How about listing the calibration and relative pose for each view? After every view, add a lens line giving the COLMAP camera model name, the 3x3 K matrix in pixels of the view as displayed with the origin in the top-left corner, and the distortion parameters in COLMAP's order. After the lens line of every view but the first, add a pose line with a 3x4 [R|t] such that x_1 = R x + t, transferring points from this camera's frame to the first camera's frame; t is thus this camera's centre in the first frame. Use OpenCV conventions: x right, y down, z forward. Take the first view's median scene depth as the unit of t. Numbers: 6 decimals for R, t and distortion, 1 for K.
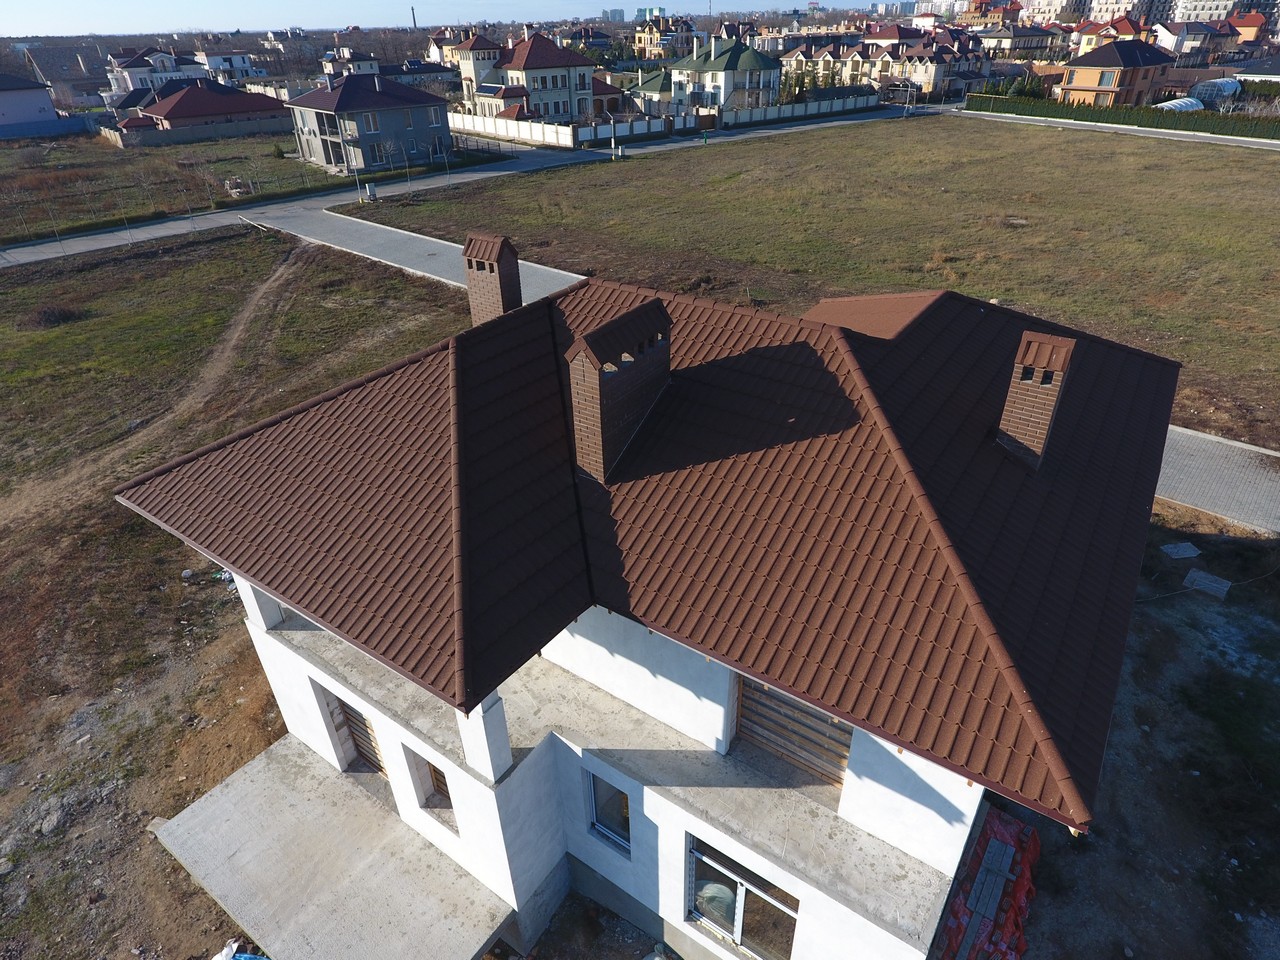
lens RADIAL K [[746.3, 0, 639.8], [0, 746.3, 474.5], [0, 0, 1]] dist [-0.002839, -0.000643]
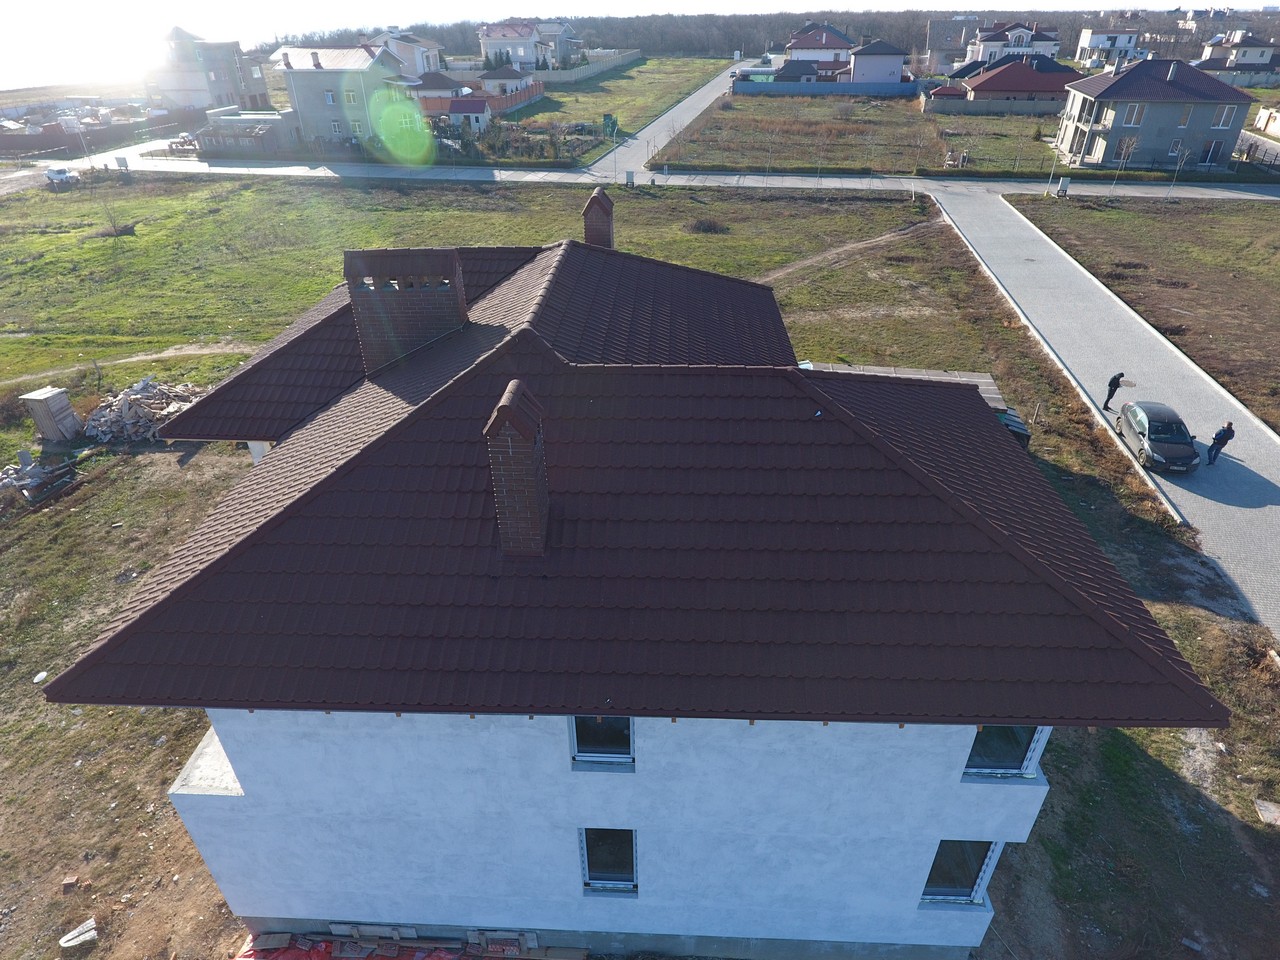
lens RADIAL K [[746.3, 0, 651.5], [0, 746.3, 480.8], [0, 0, 1]] dist [-0.002839, -0.000643]
pose [[0.529785, 0.461434, -0.711622, 0.128284], [-0.440733, 0.866645, 0.233840, -0.036919], [0.724626, 0.189750, 0.662505, 0.060173]]
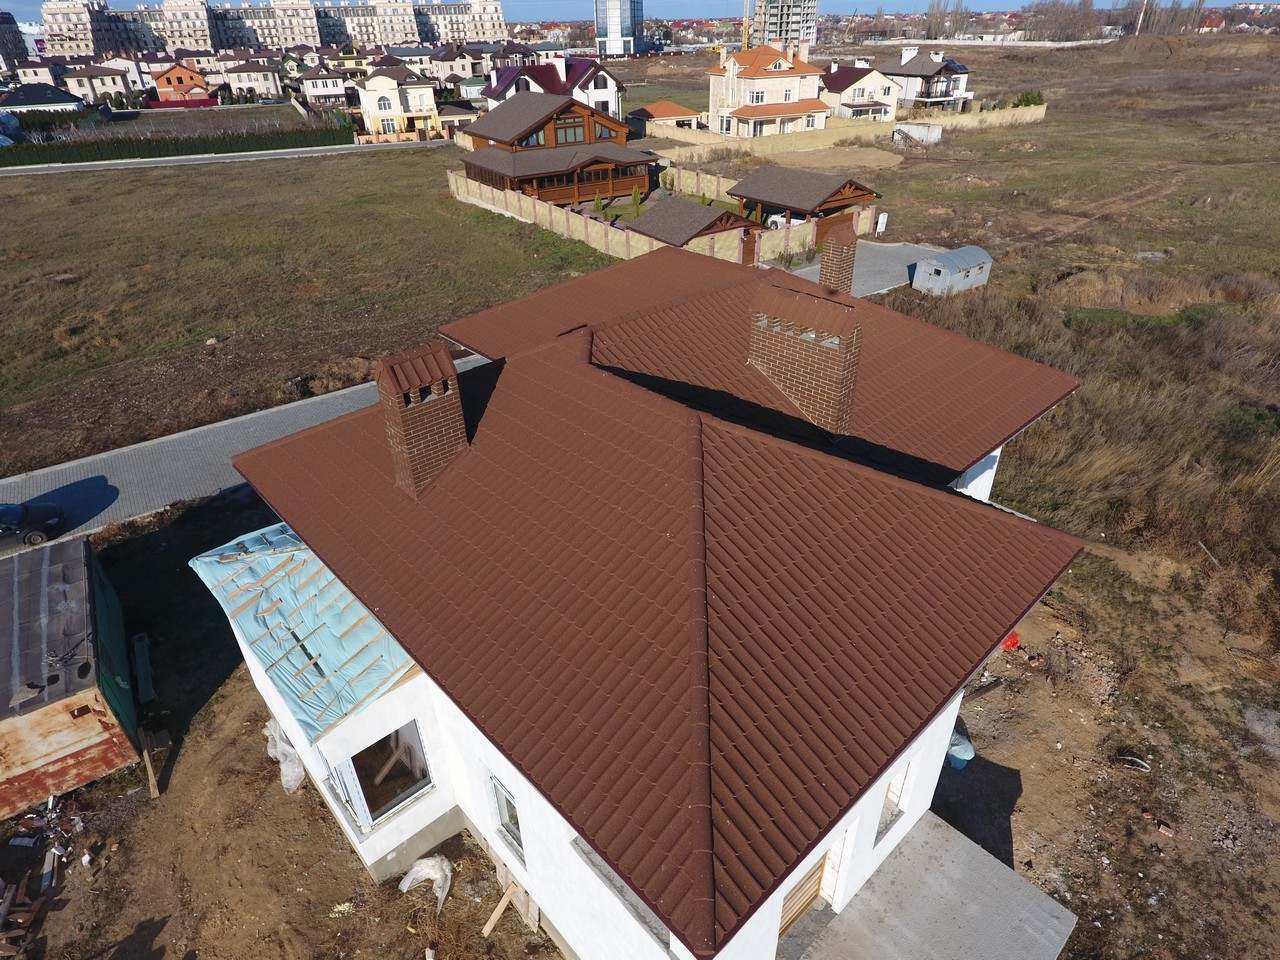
lens RADIAL K [[746.3, 0, 639.9], [0, 746.3, 477.6], [0, 0, 1]] dist [-0.002839, -0.000643]
pose [[0.217696, -0.496419, 0.840343, -0.109976], [0.521654, 0.786878, 0.329698, -0.047303], [-0.824916, 0.366594, 0.430259, 0.078523]]
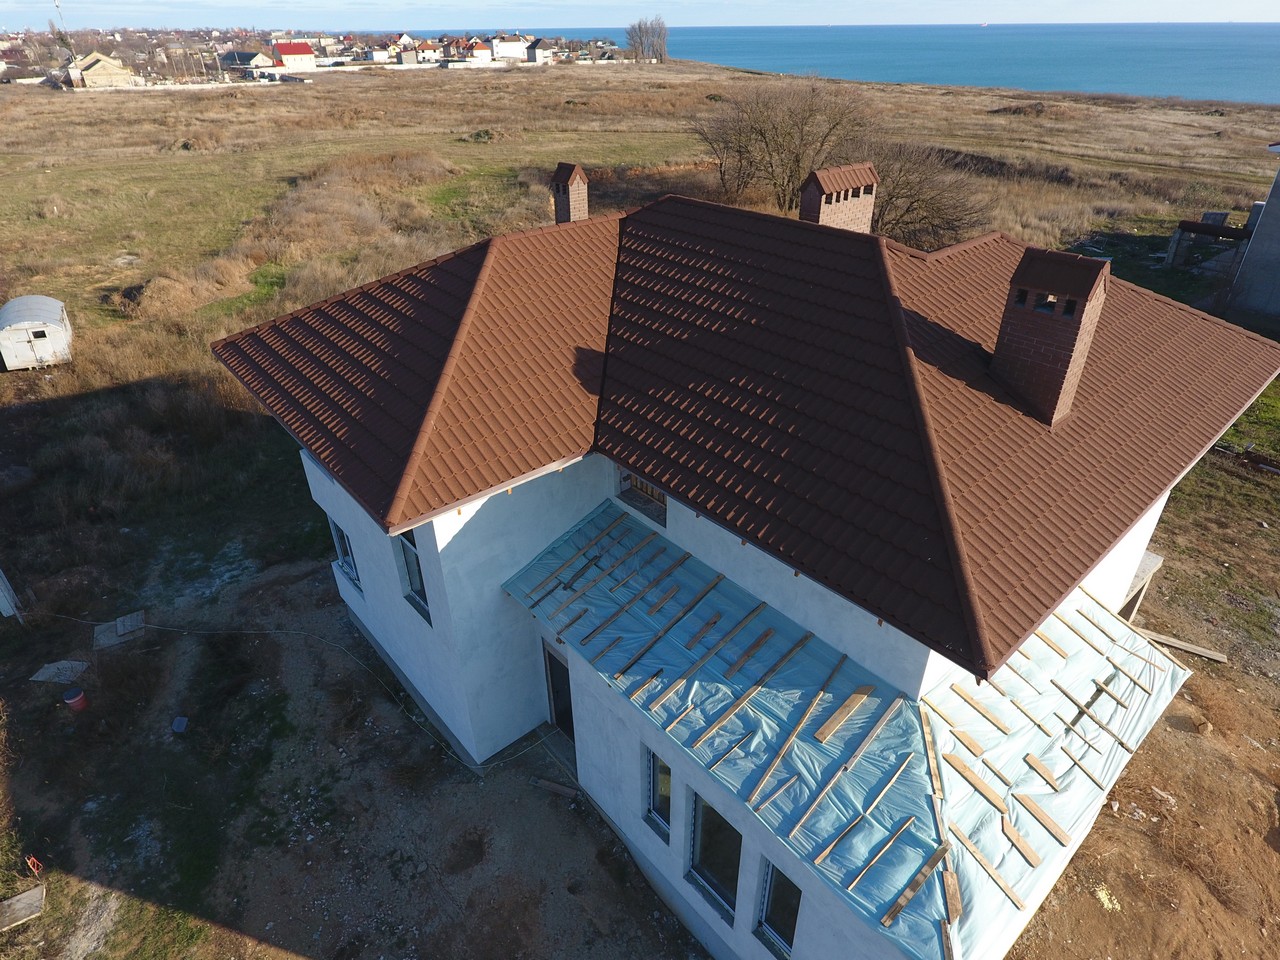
lens RADIAL K [[746.3, 0, 641.0], [0, 746.3, 473.2], [0, 0, 1]] dist [-0.002839, -0.000643]
pose [[-0.970582, -0.097243, 0.220259, -0.002073], [0.150112, 0.470847, 0.869350, -0.113983], [-0.188247, 0.876839, -0.442398, 0.206528]]
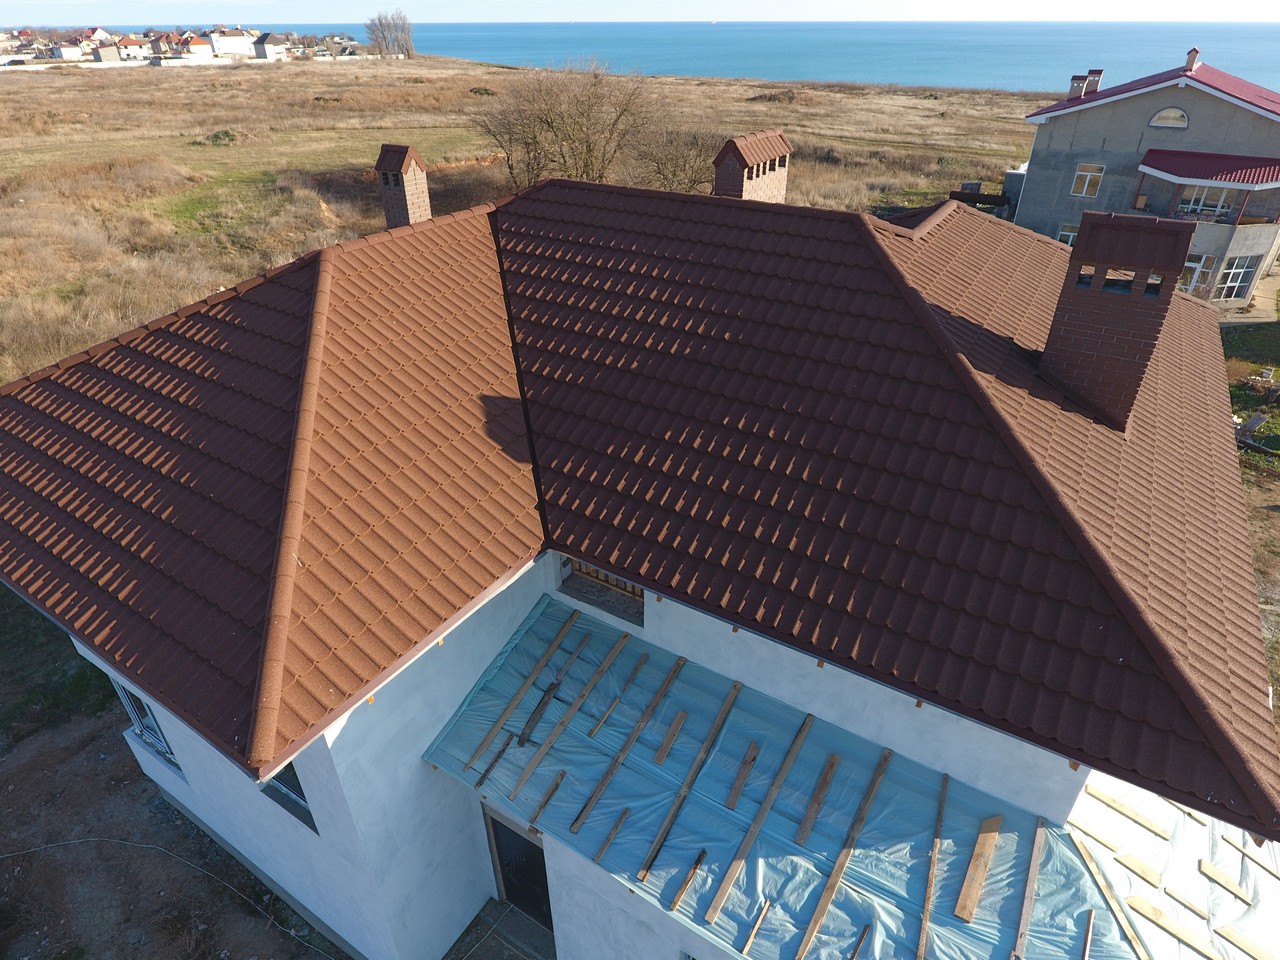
lens RADIAL K [[746.3, 0, 639.4], [0, 746.3, 473.9], [0, 0, 1]] dist [-0.002839, -0.000643]
pose [[-0.998438, 0.047026, -0.030155, 0.019925], [-0.005371, 0.456486, 0.889714, -0.093139], [0.055605, 0.888487, -0.455521, 0.186140]]
